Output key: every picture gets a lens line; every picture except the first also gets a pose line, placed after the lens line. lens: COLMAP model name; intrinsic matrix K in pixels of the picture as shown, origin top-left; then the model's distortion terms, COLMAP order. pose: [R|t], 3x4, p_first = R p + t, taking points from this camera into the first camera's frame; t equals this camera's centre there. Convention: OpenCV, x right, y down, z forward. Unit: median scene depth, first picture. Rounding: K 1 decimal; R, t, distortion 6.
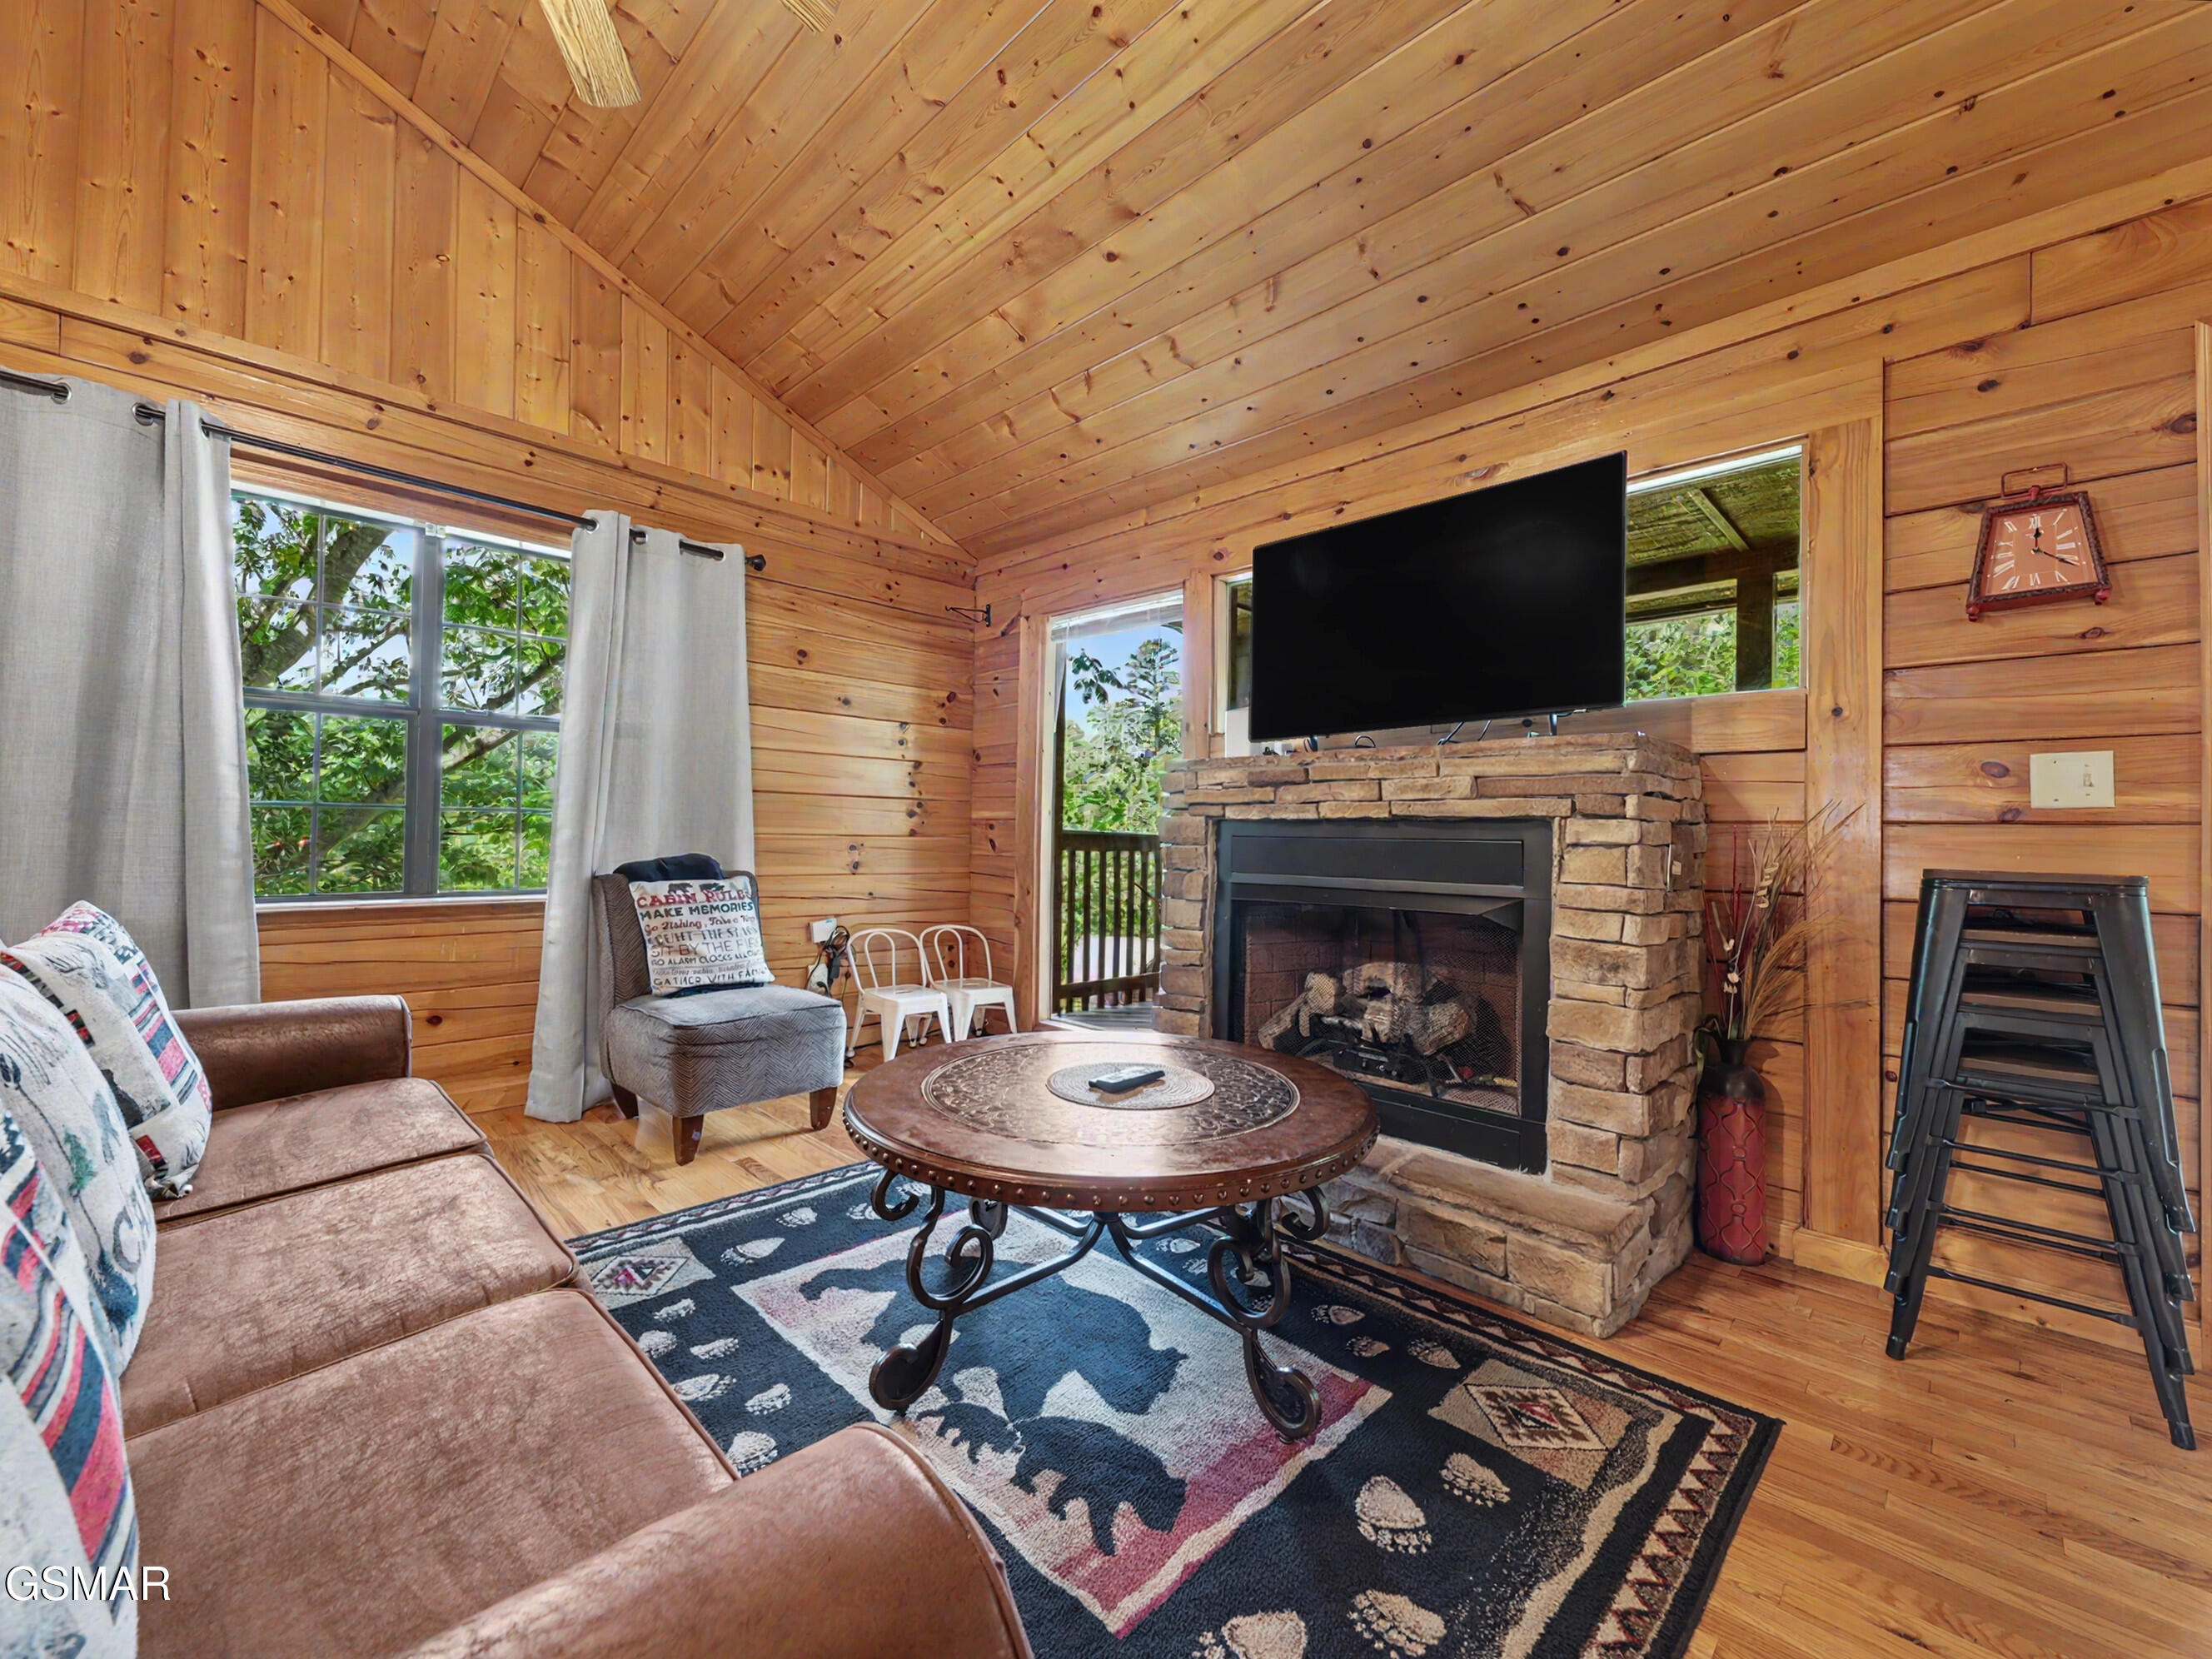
lens RADIAL K [[885.1, 0, 1092.8], [0, 885.1, 824.0], [0, 0, 1]] dist [0.009417, 0.000492]
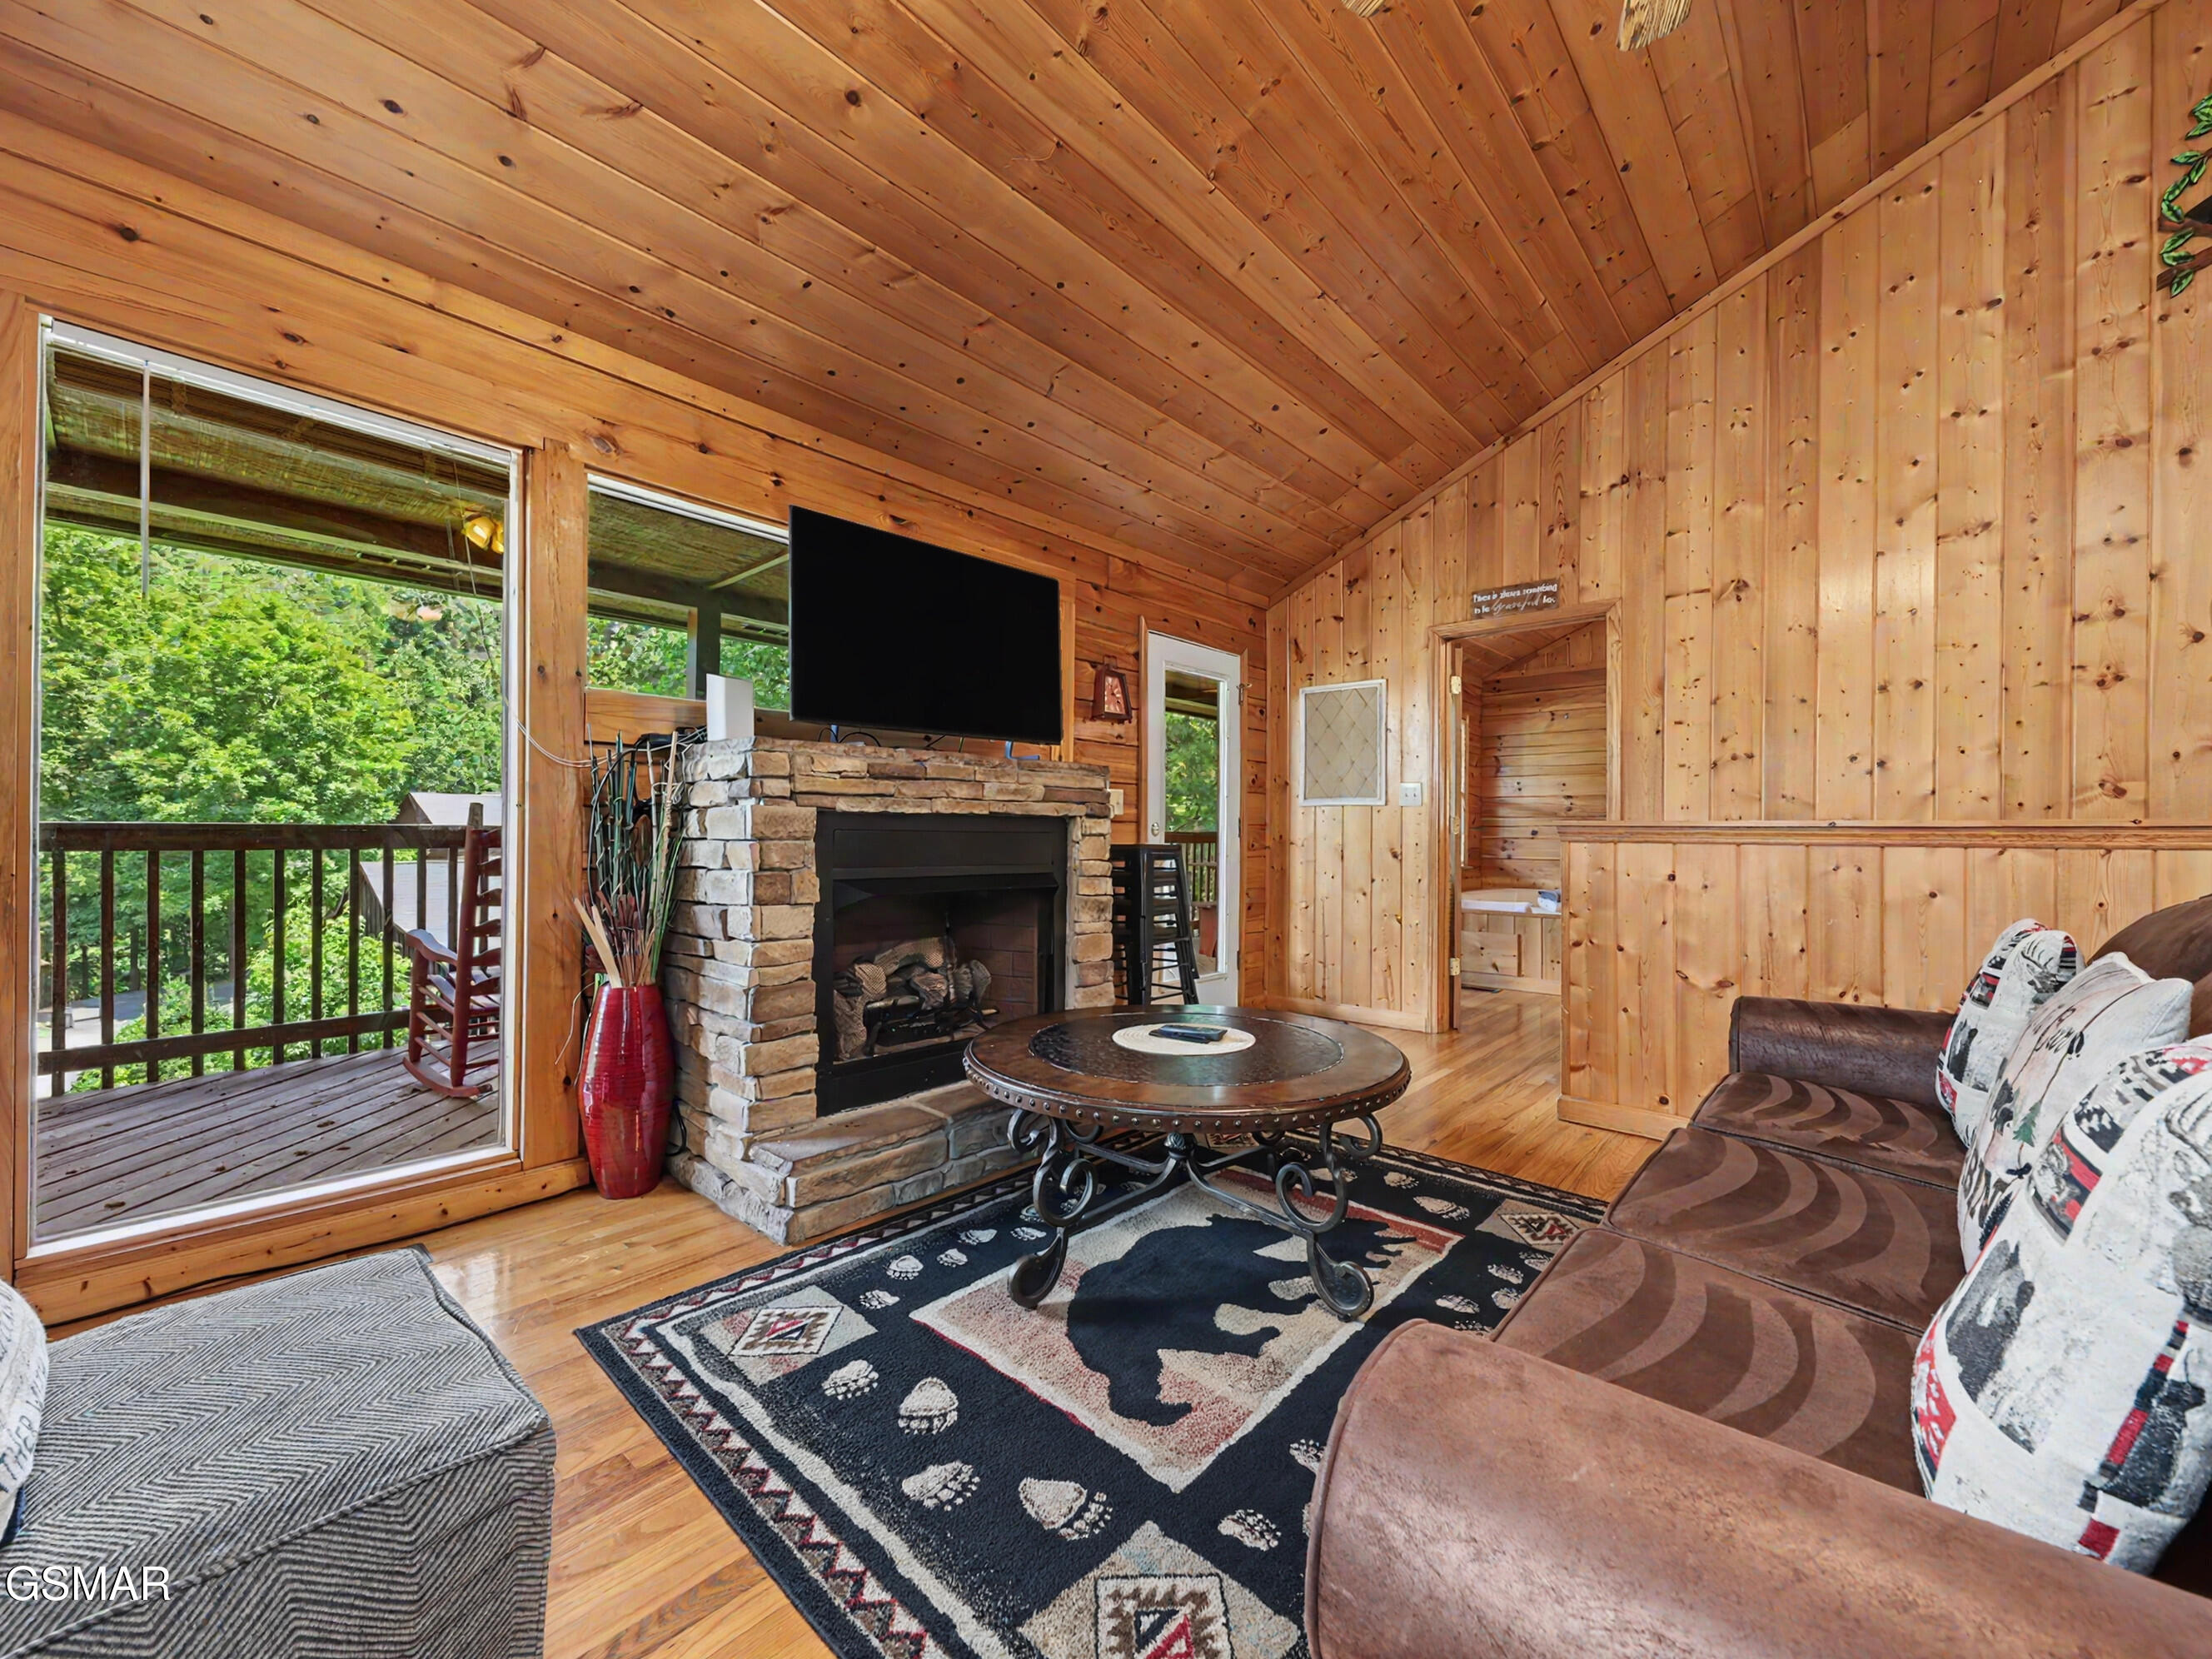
lens RADIAL K [[876.7, 0, 1108.4], [0, 876.7, 832.5], [0, 0, 1]] dist [0.000915, 0.000017]
pose [[-0.050428, -0.014494, 0.998623, -1.056588], [-0.021980, 0.999669, 0.013399, -0.002500], [-0.998486, -0.021274, -0.050730, 1.073219]]
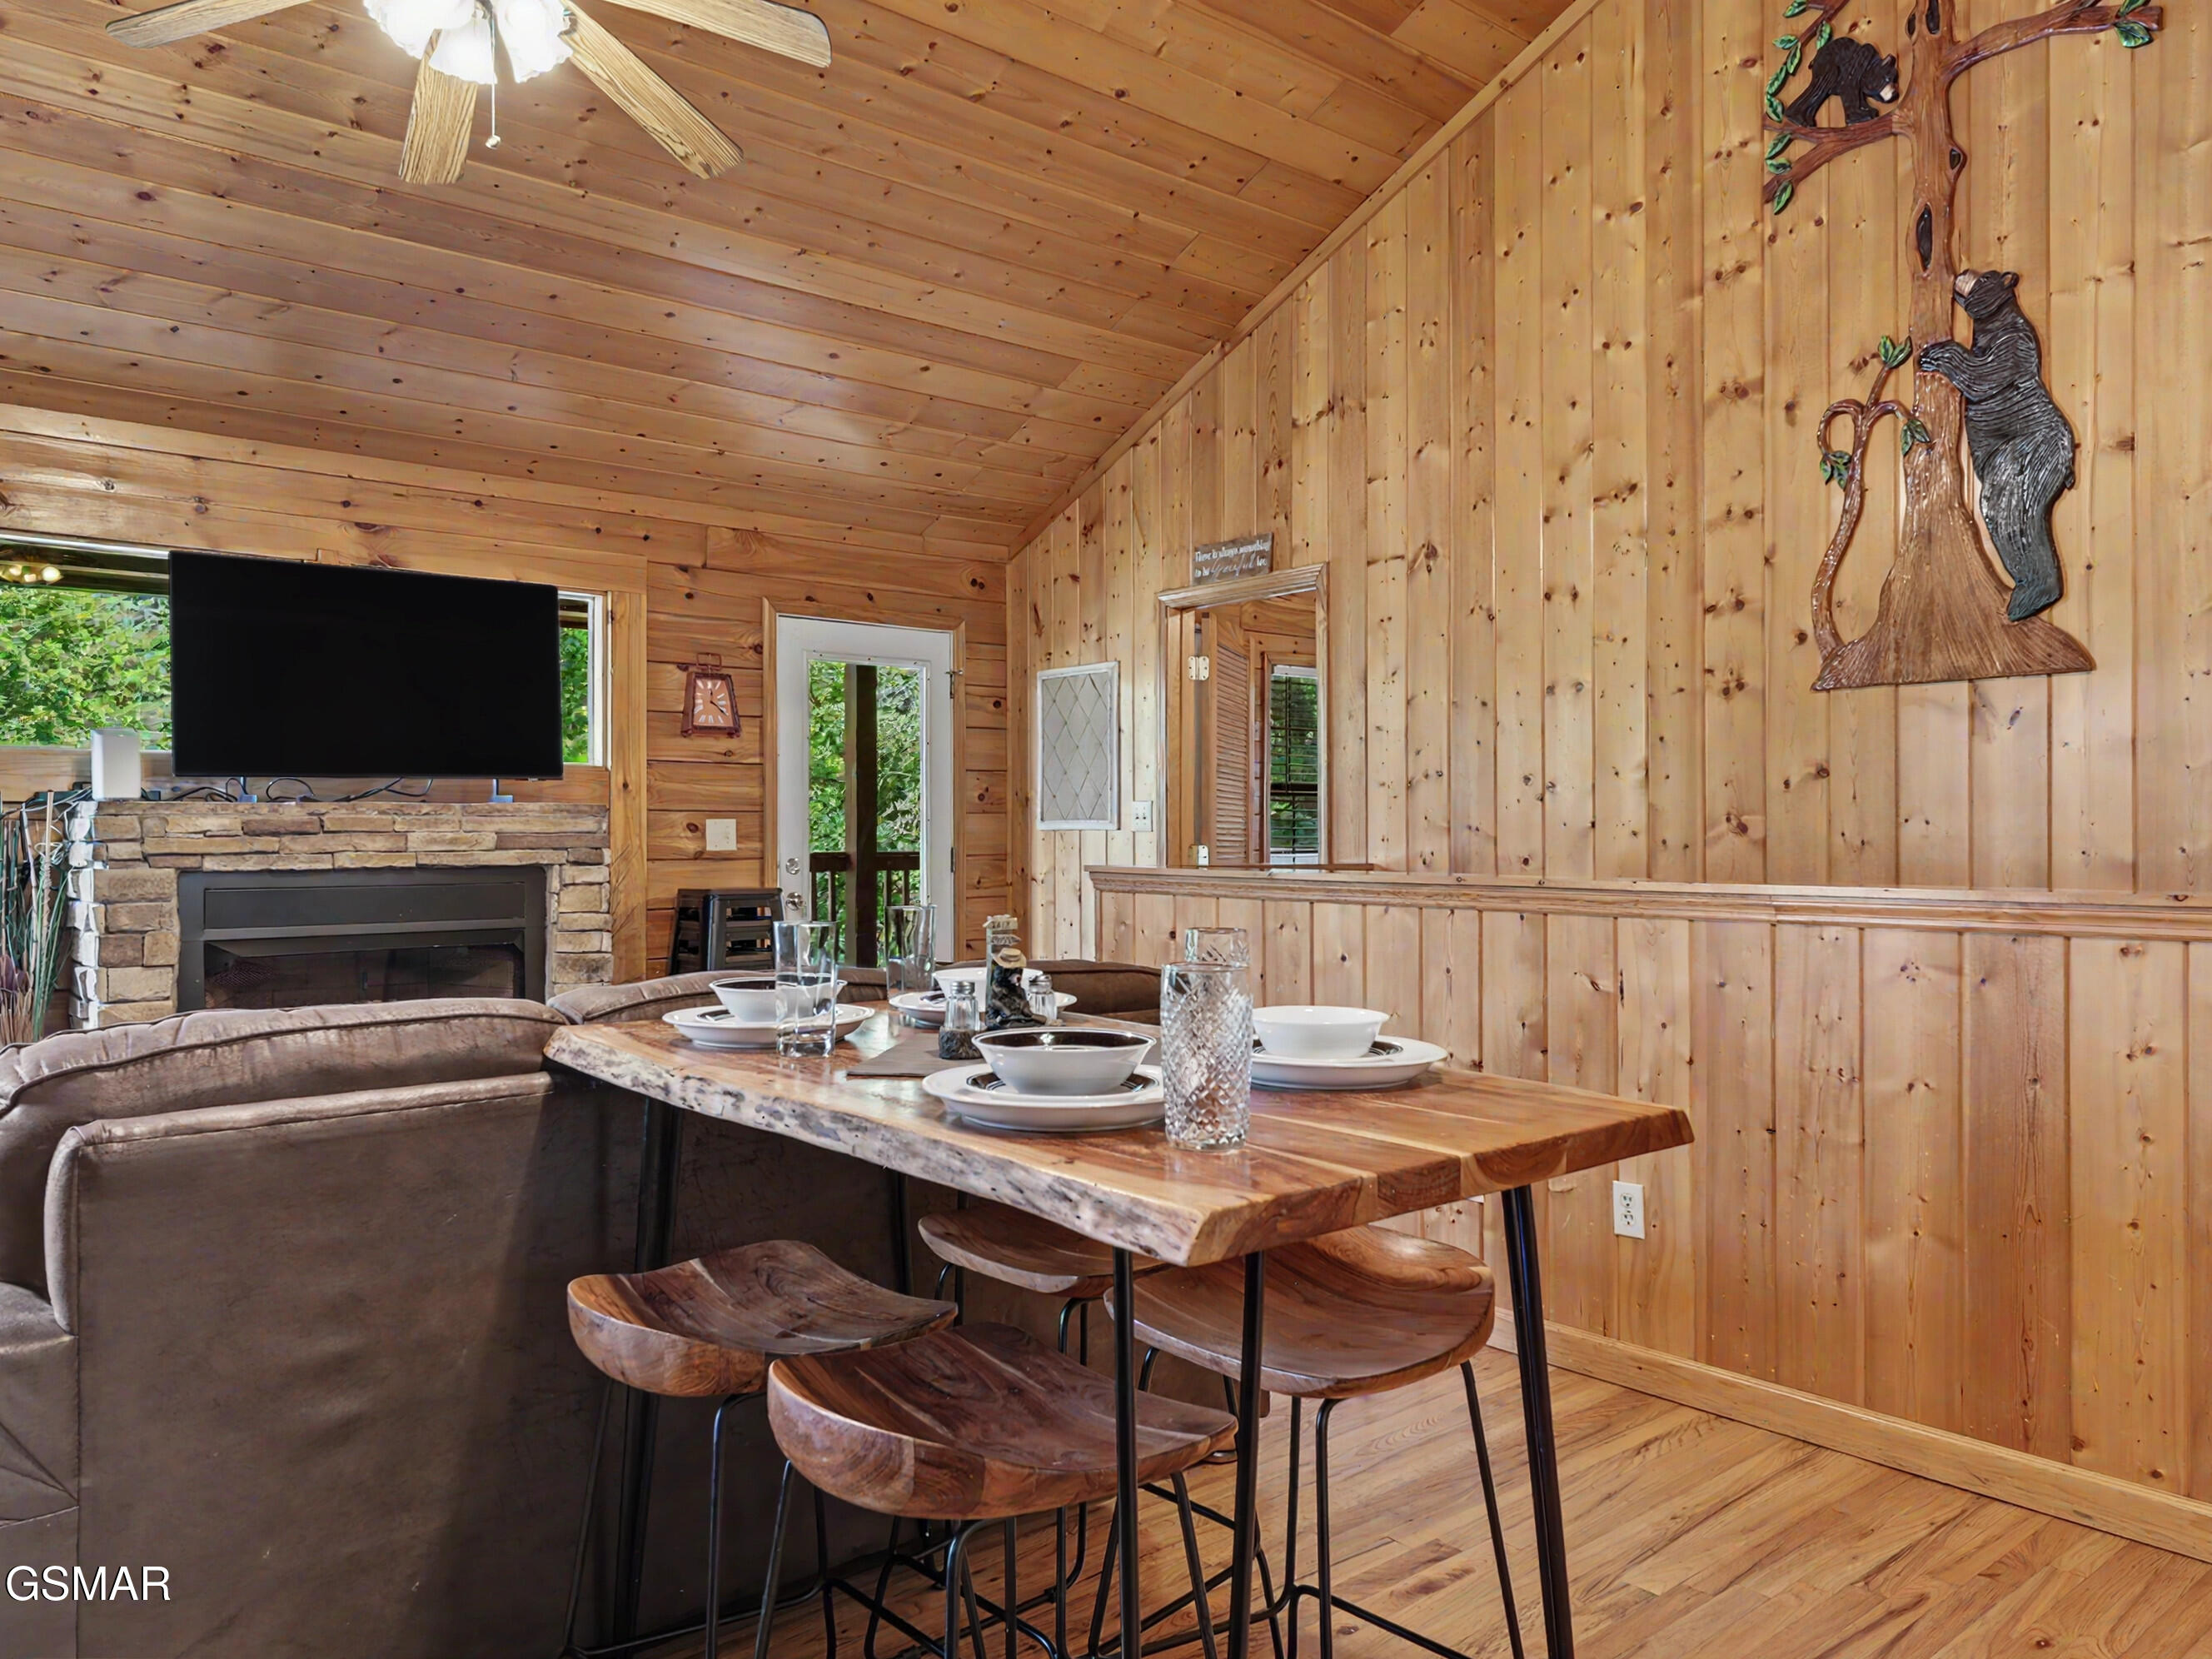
lens RADIAL K [[1567.3, 0, 1139.3], [0, 1567.3, 836.1], [0, 0, 1]] dist [-0.006054, -0.002216]
pose [[0.084013, -0.020710, 0.996249, -1.845917], [-0.010088, 0.999715, 0.021633, -0.116385], [-0.996414, -0.011868, 0.083780, -0.080338]]
